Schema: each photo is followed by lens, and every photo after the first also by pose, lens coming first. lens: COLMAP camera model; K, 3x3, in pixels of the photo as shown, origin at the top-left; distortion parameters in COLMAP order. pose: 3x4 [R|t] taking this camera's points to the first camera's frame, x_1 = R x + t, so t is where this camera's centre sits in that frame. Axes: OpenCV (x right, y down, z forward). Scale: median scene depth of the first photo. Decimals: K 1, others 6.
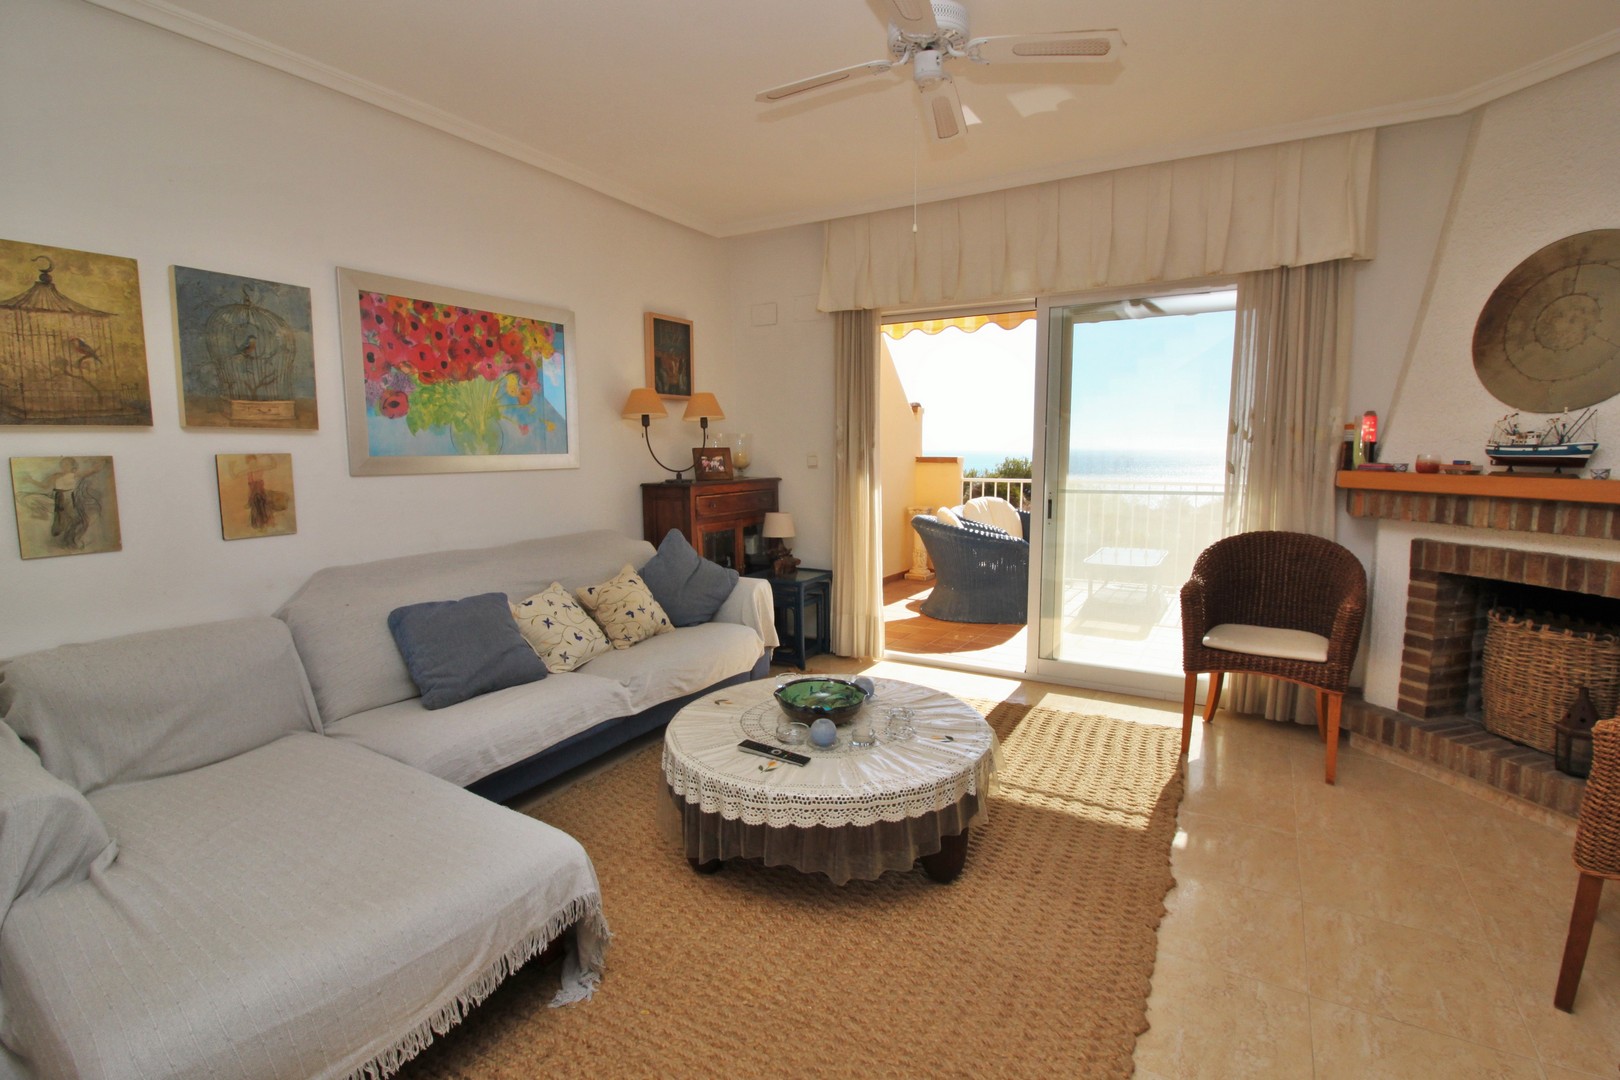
lens RADIAL K [[743.4, 0, 810.4], [0, 743.4, 537.5], [0, 0, 1]] dist [-0.011085, -0.004734]
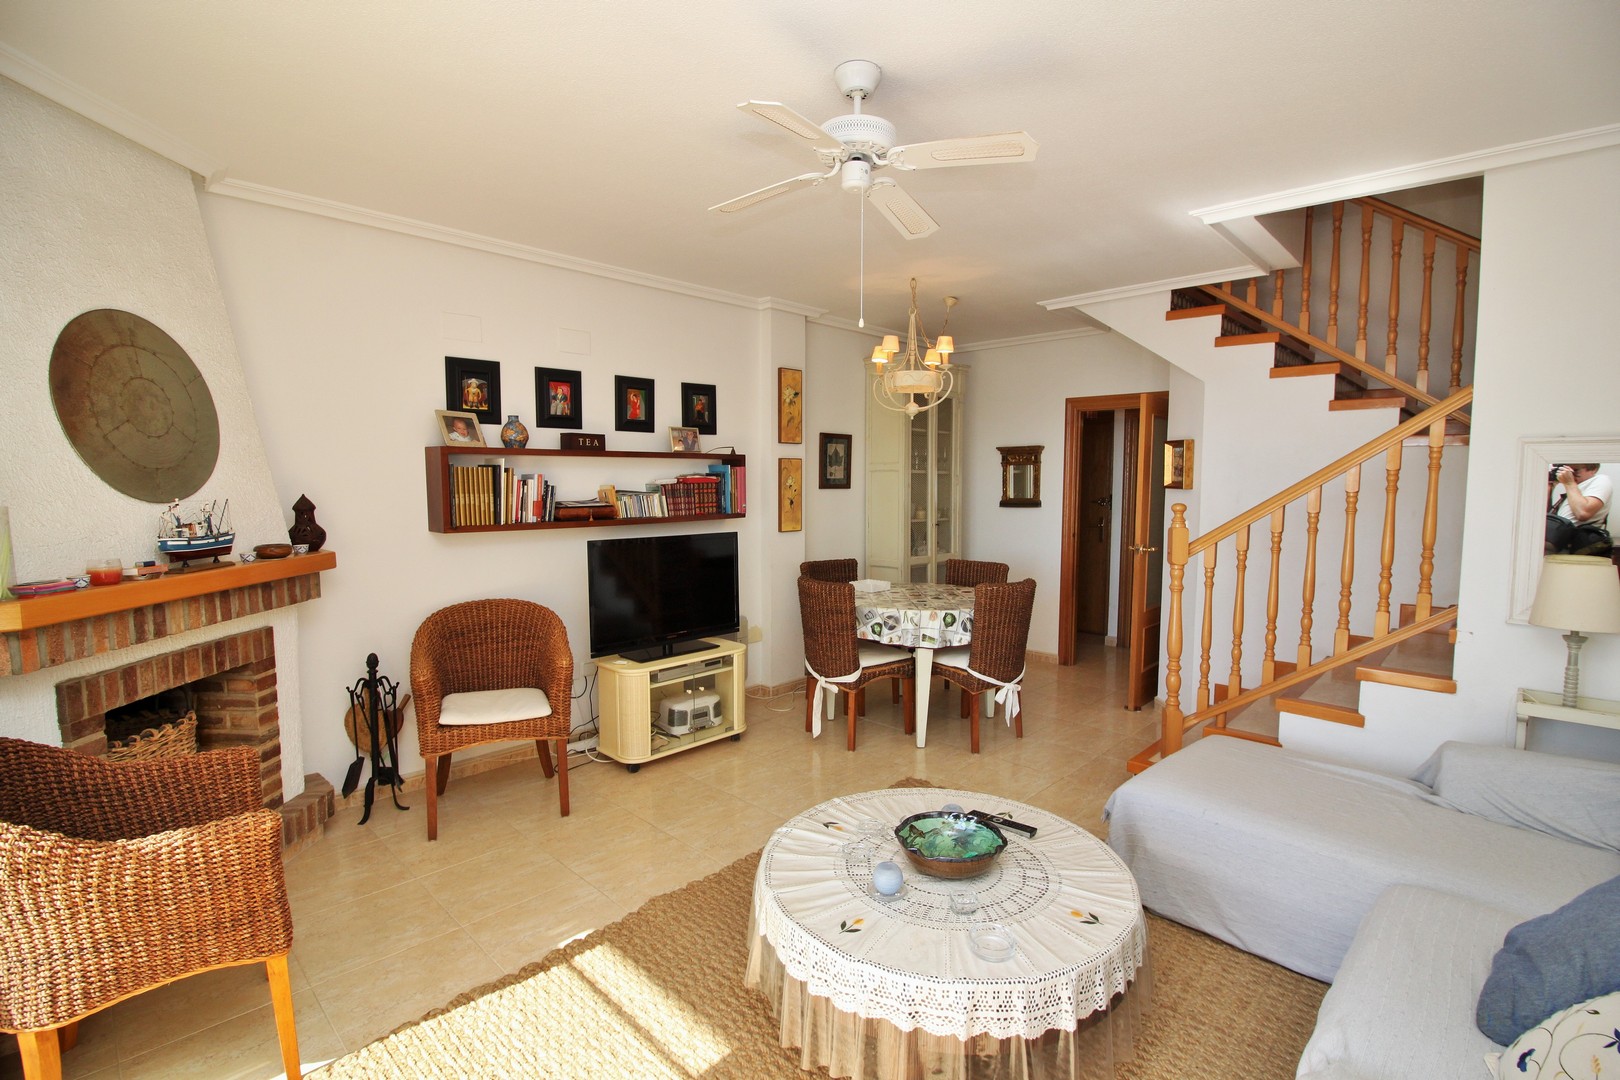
lens RADIAL K [[743.4, 0, 805.2], [0, 743.4, 539.8], [0, 0, 1]] dist [-0.011085, -0.004734]
pose [[-0.974468, -0.023392, 0.223305, -0.004458], [0.020384, 0.981233, 0.191743, -0.274719], [-0.223599, 0.191400, -0.955704, 1.640584]]
